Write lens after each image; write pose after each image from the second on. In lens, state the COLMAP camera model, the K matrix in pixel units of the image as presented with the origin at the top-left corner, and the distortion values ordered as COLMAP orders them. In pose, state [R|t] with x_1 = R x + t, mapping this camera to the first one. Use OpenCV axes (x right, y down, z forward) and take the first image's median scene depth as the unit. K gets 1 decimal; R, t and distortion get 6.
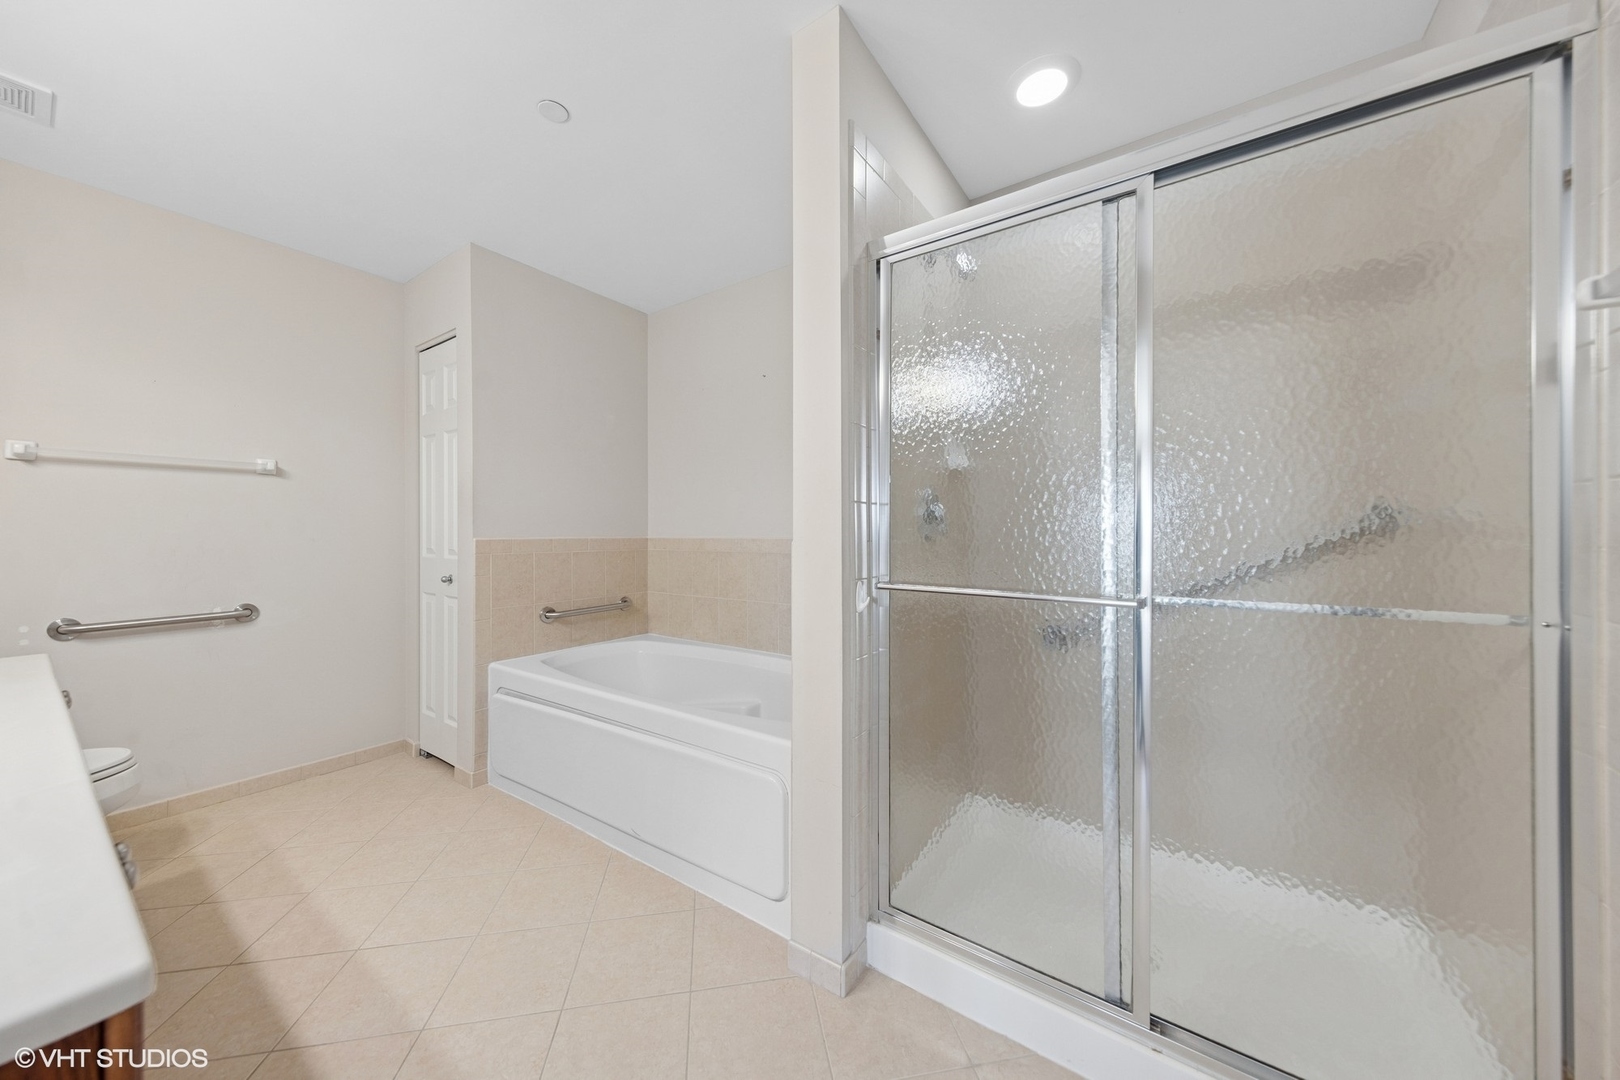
lens RADIAL K [[557.8, 0, 807.9], [0, 557.8, 532.2], [0, 0, 1]] dist [0.000638, 0.000038]
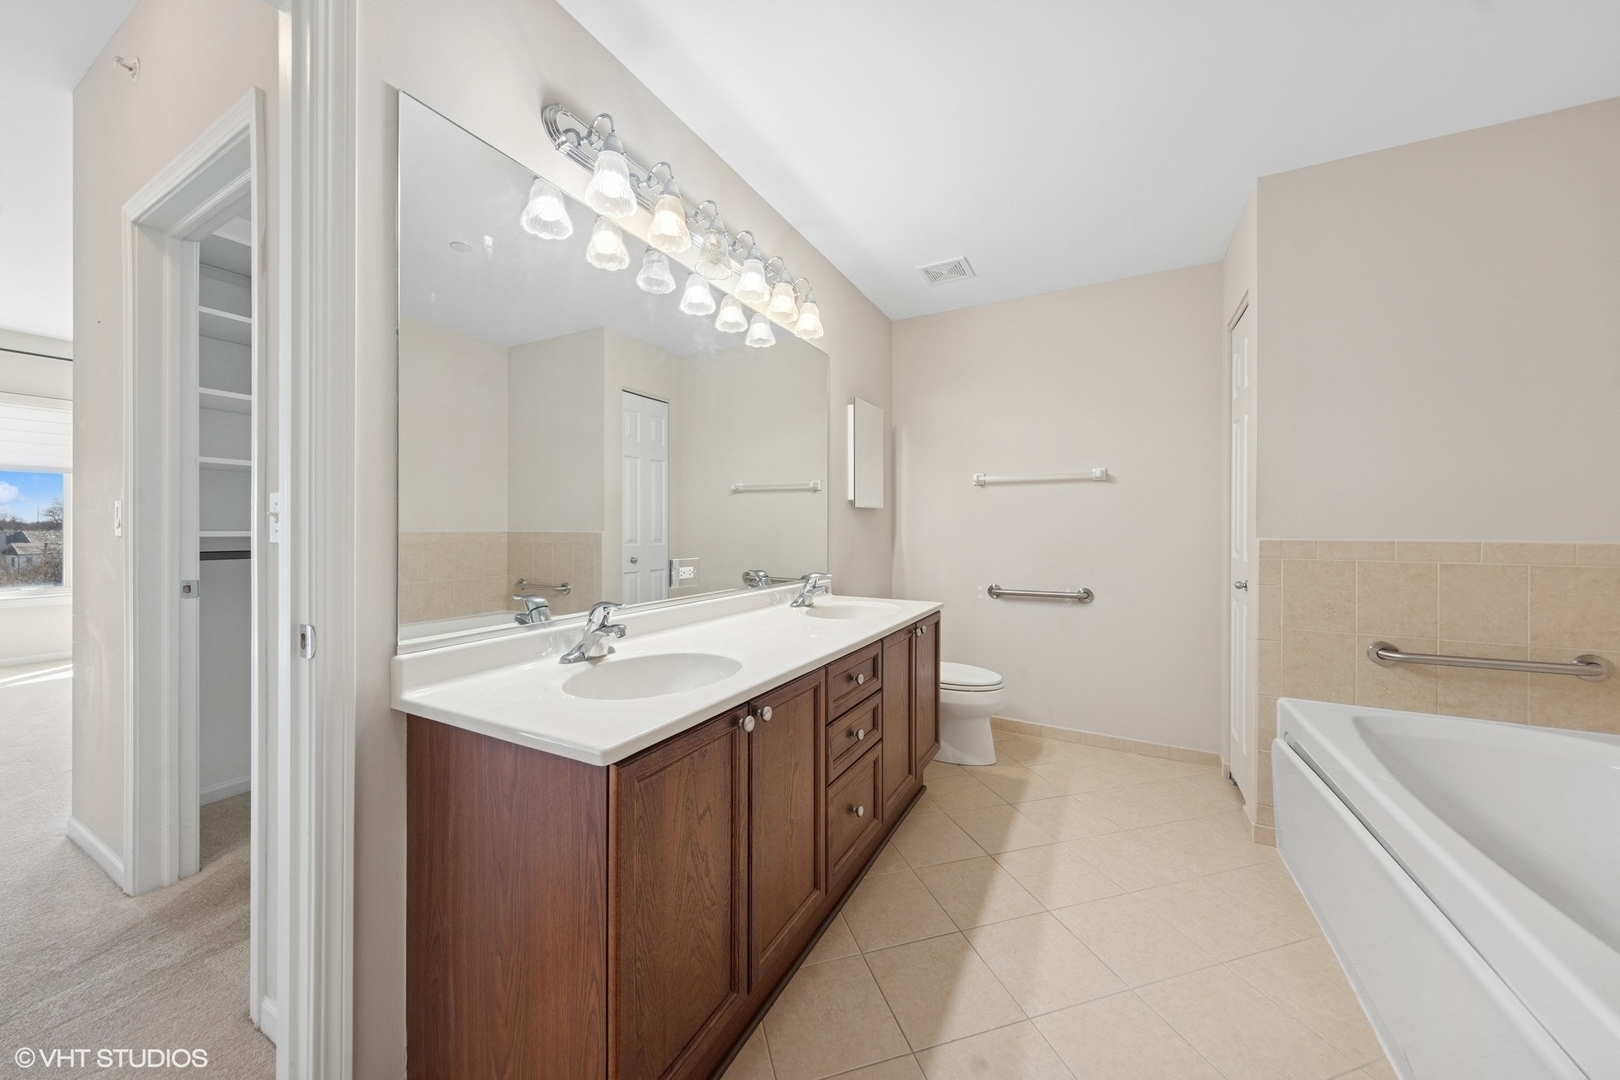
lens RADIAL K [[563.3, 0, 808.0], [0, 563.3, 529.9], [0, 0, 1]] dist [-0.001993, -0.000078]
pose [[0.116355, 0.005032, -0.993195, 0.143211], [-0.006604, 0.999969, 0.004293, -0.000452], [0.993186, 0.006059, 0.116385, 0.247414]]
